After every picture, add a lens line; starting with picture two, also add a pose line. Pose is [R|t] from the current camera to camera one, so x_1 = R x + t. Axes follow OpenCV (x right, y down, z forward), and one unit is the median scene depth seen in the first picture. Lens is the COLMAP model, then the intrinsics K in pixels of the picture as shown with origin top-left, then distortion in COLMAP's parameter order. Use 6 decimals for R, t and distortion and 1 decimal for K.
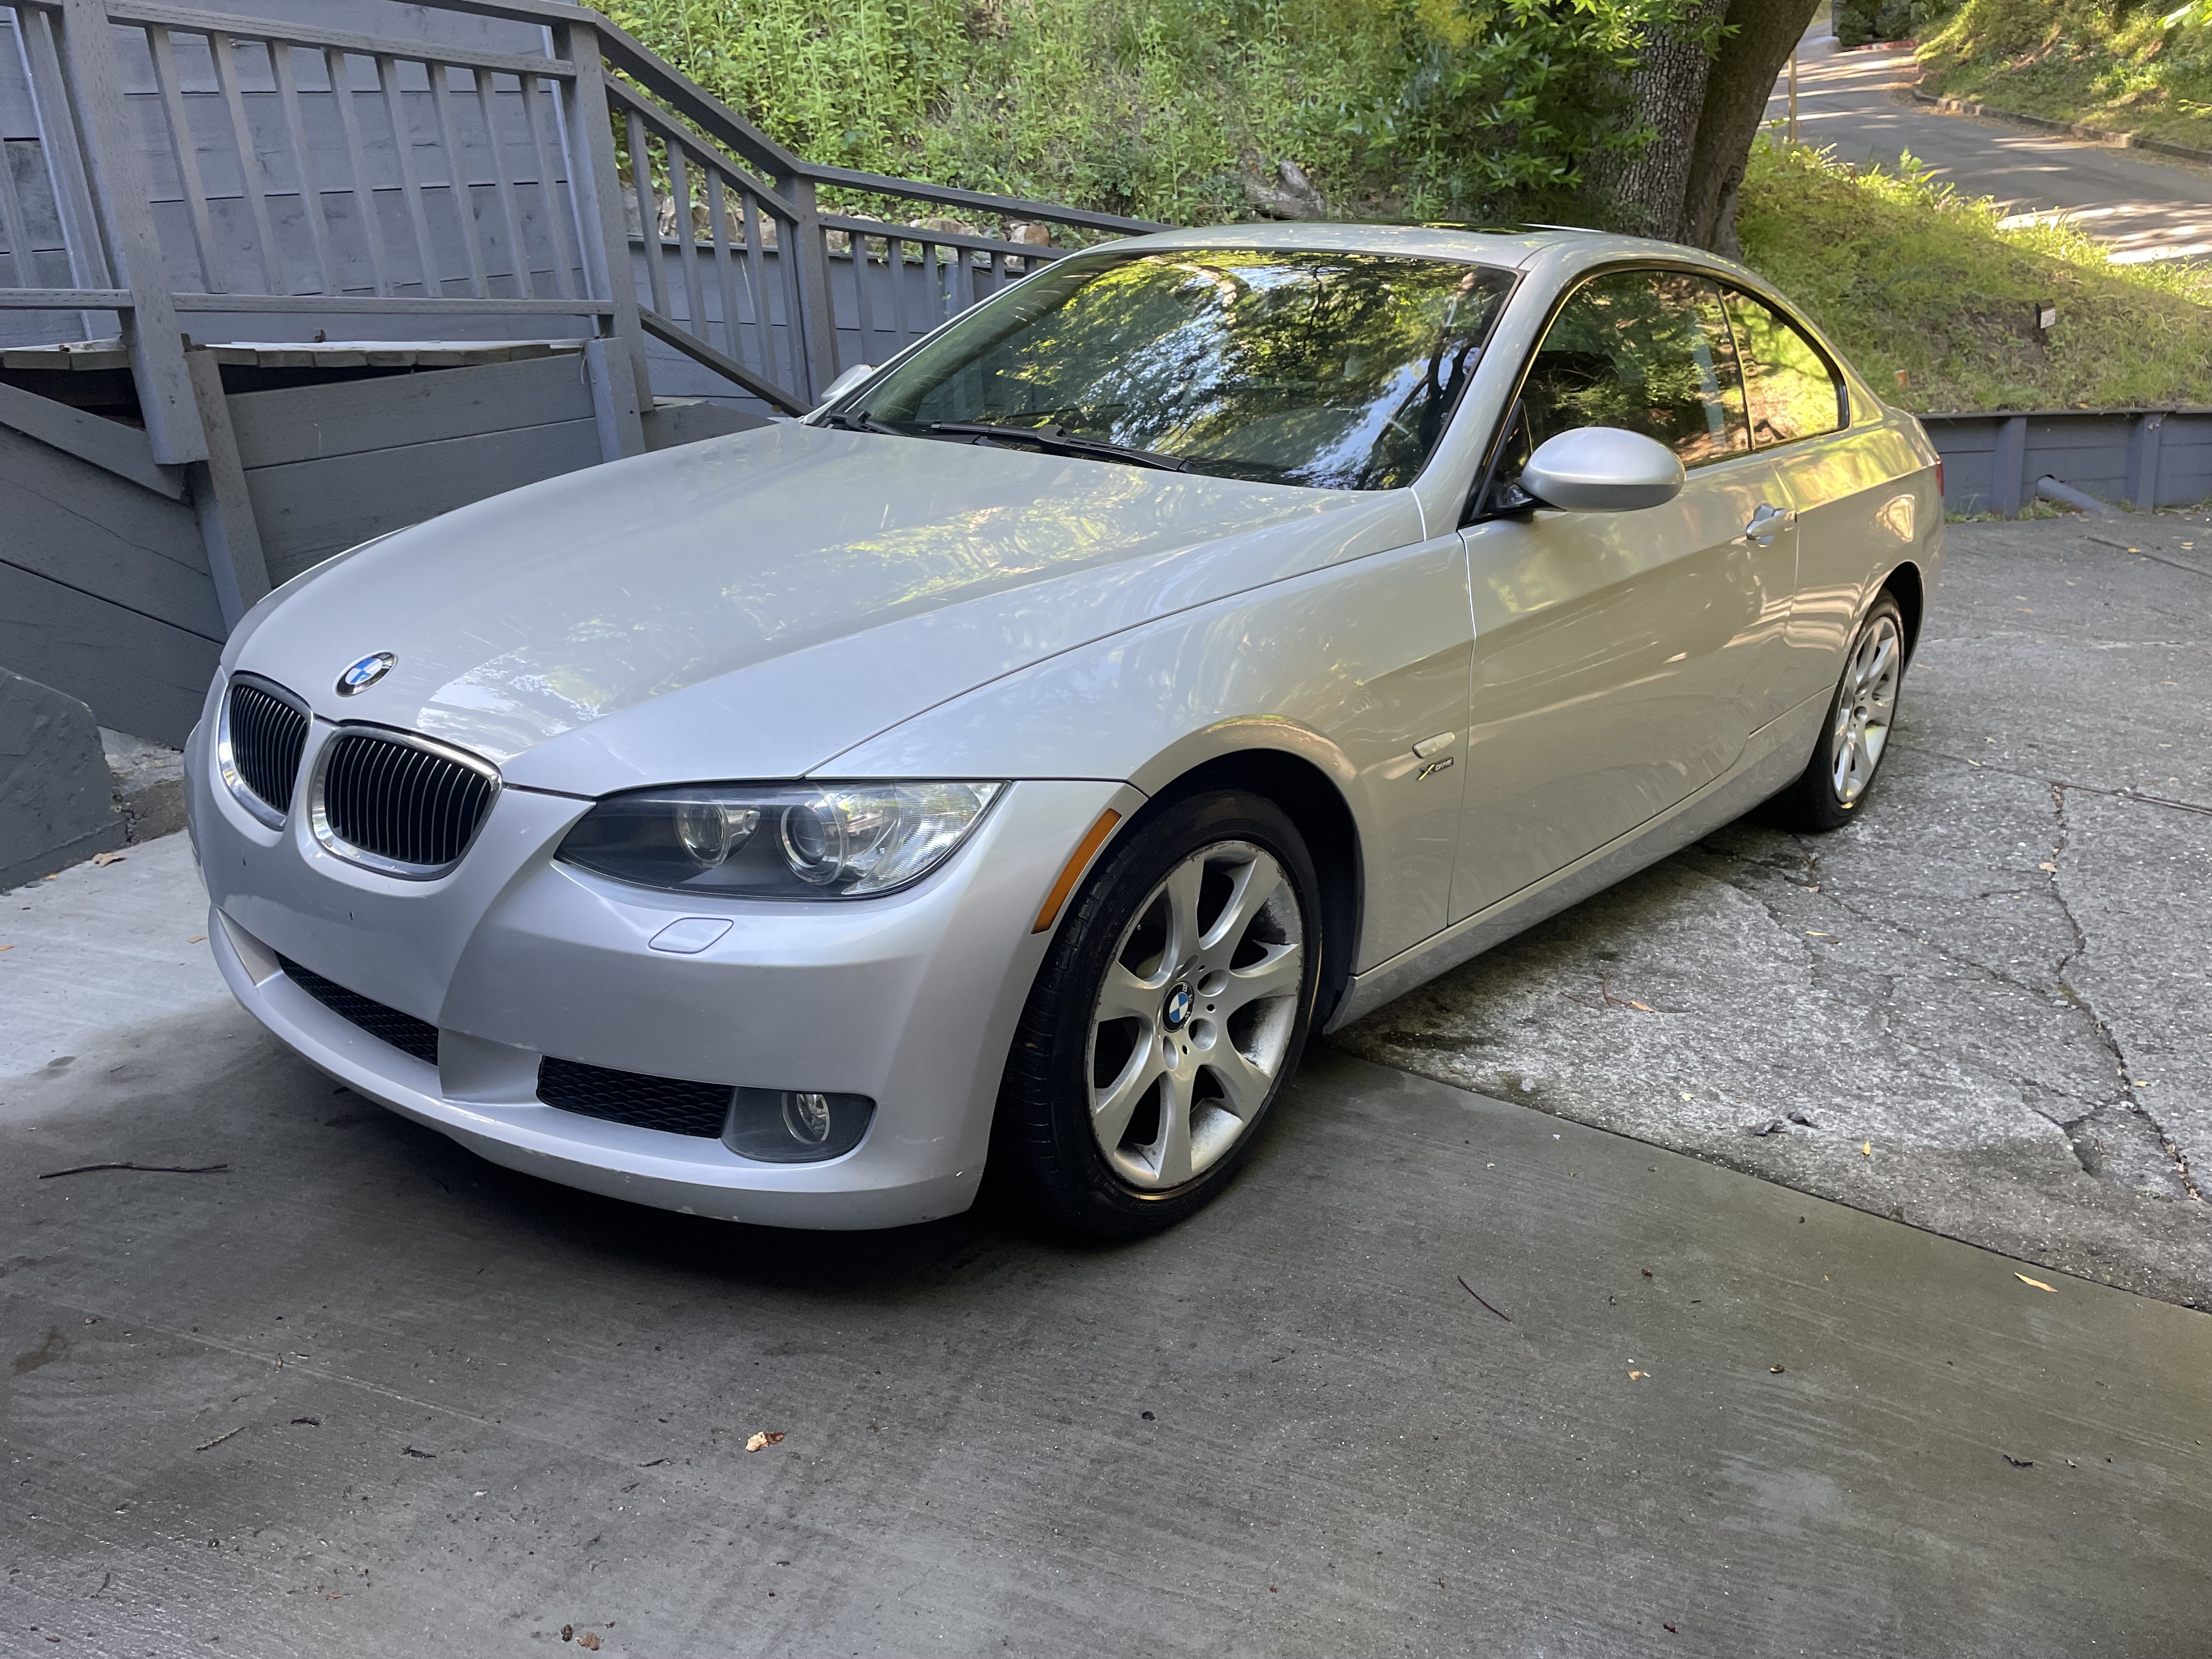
lens RADIAL K [[1685.2, 0, 1100.9], [0, 1685.2, 831.4], [0, 0, 1]] dist [0.031567, -0.035180]
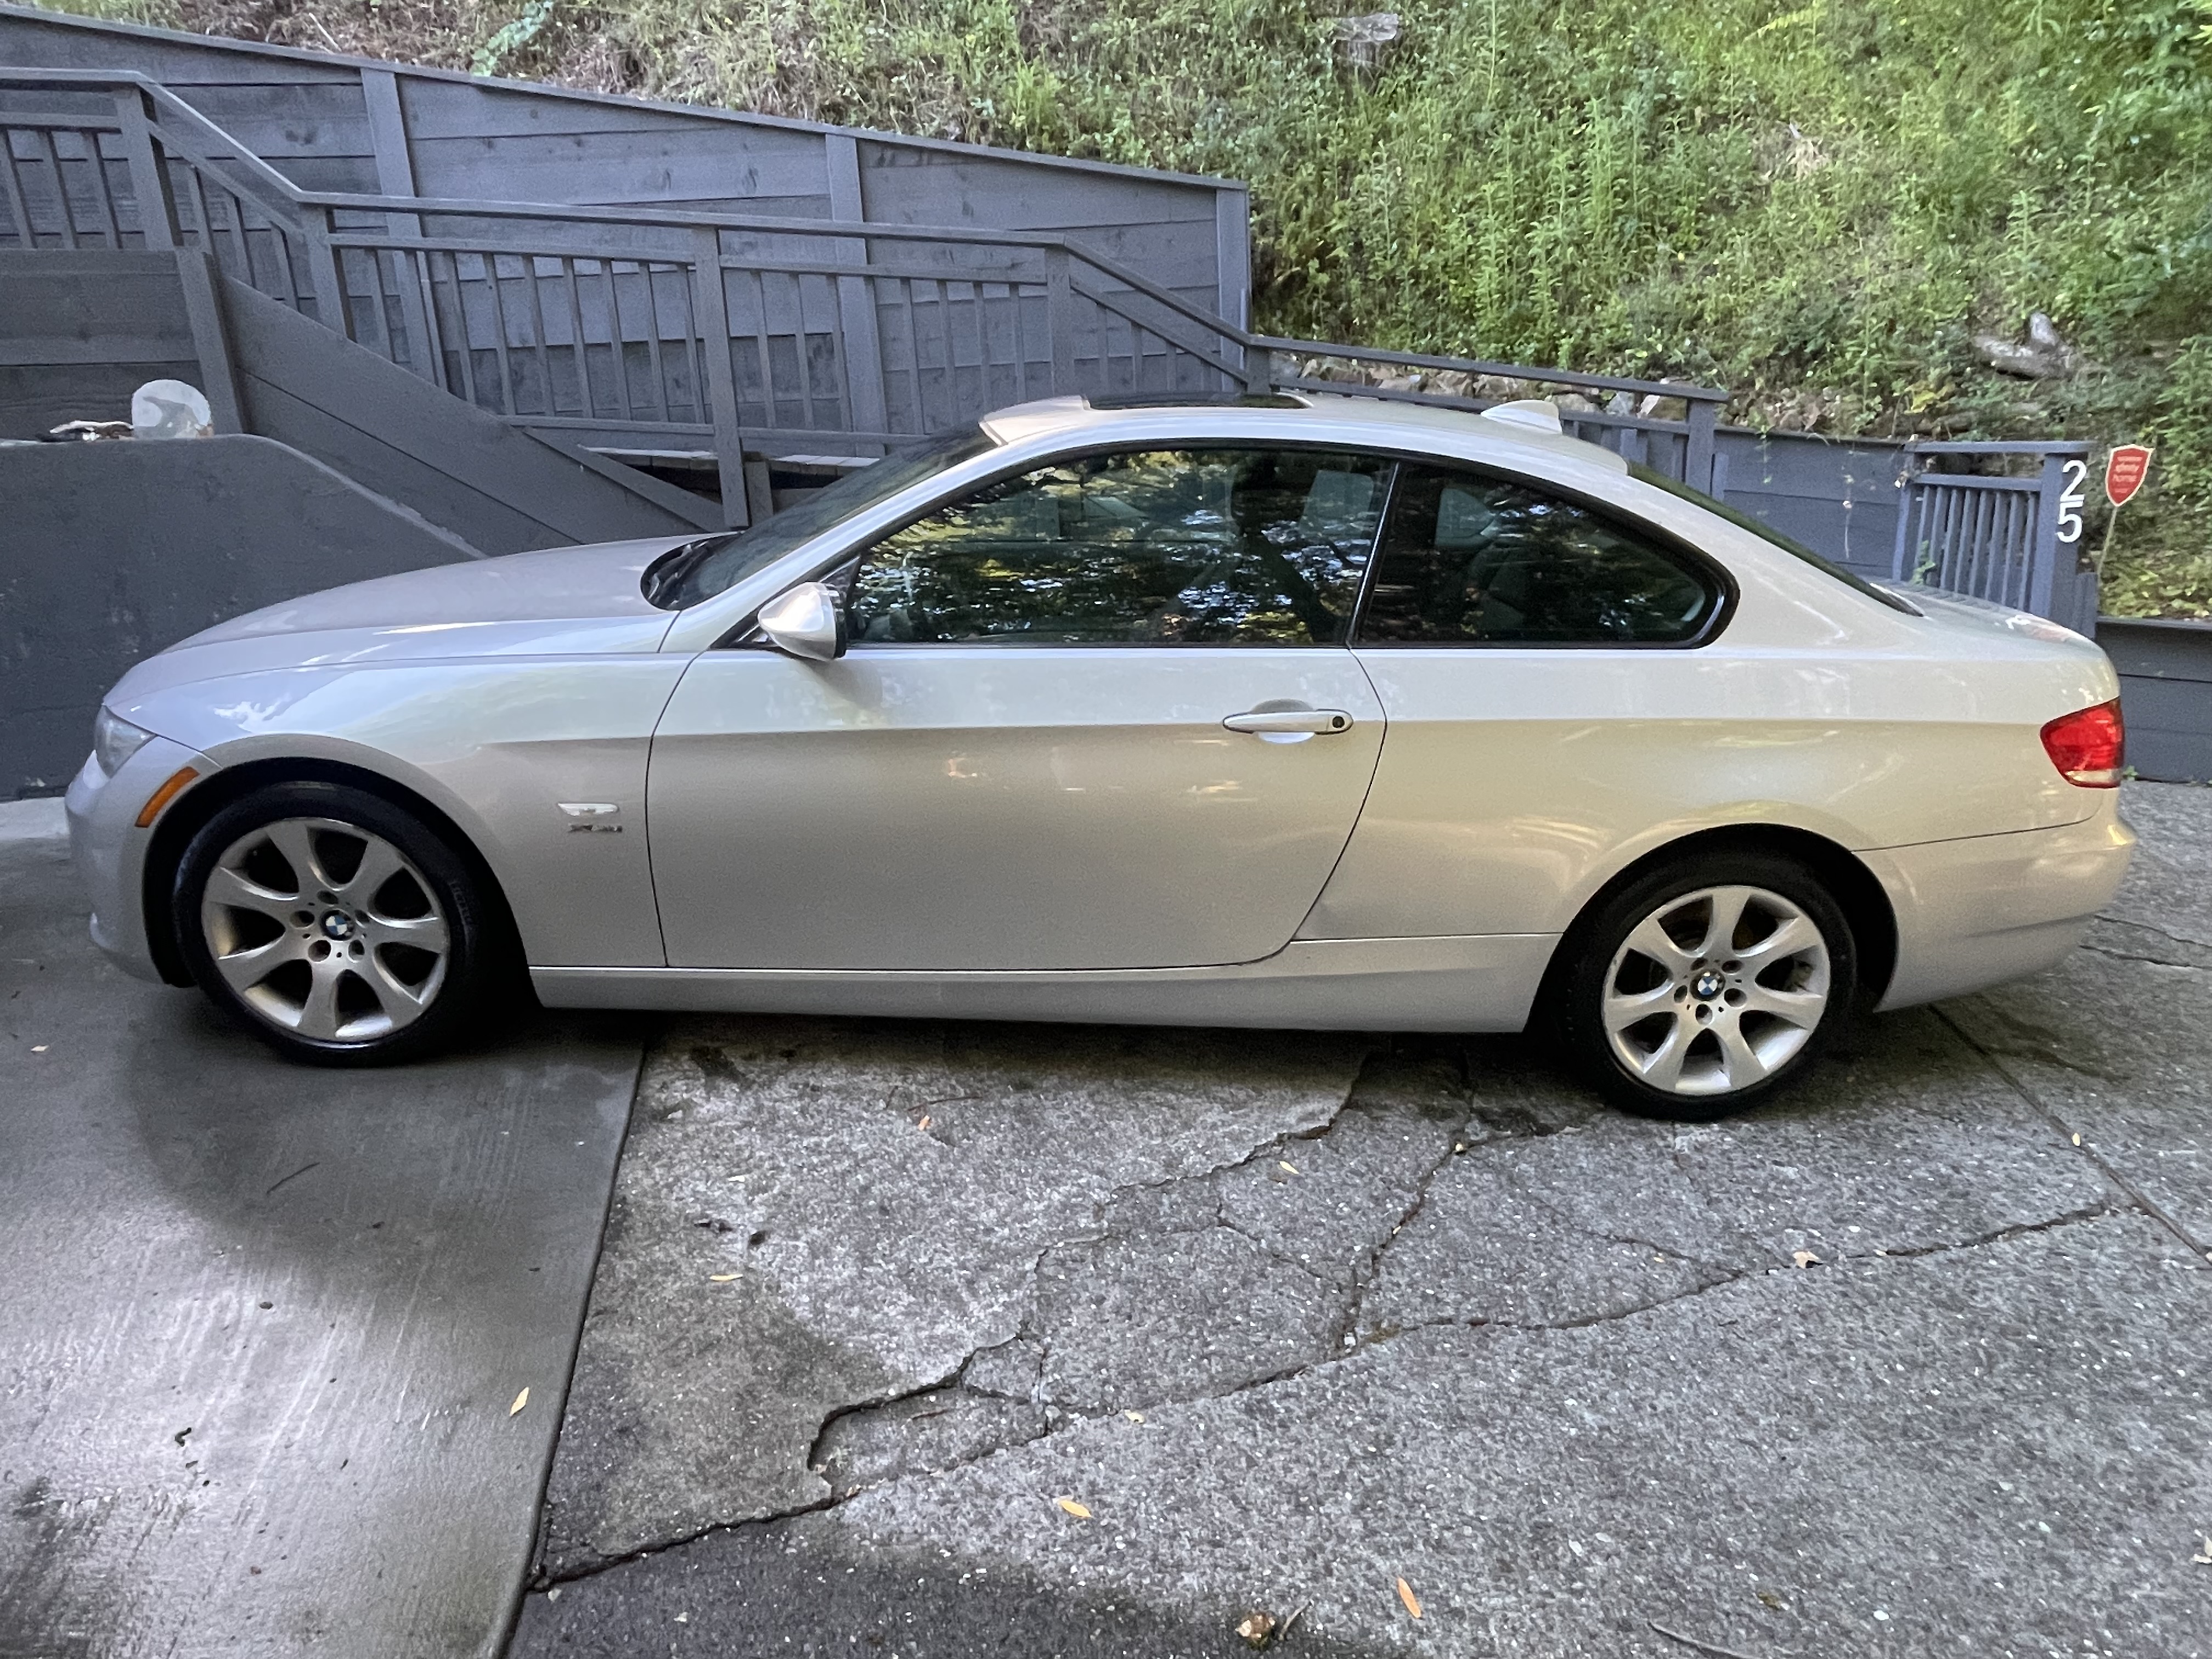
lens RADIAL K [[1353.4, 0, 1111.3], [0, 1353.4, 821.6], [0, 0, 1]] dist [0.004873, -0.005224]
pose [[0.675663, 0.237090, -0.698045, 0.962955], [-0.249955, 0.964463, 0.085638, -0.187419], [0.693543, 0.116618, 0.710914, 0.446318]]
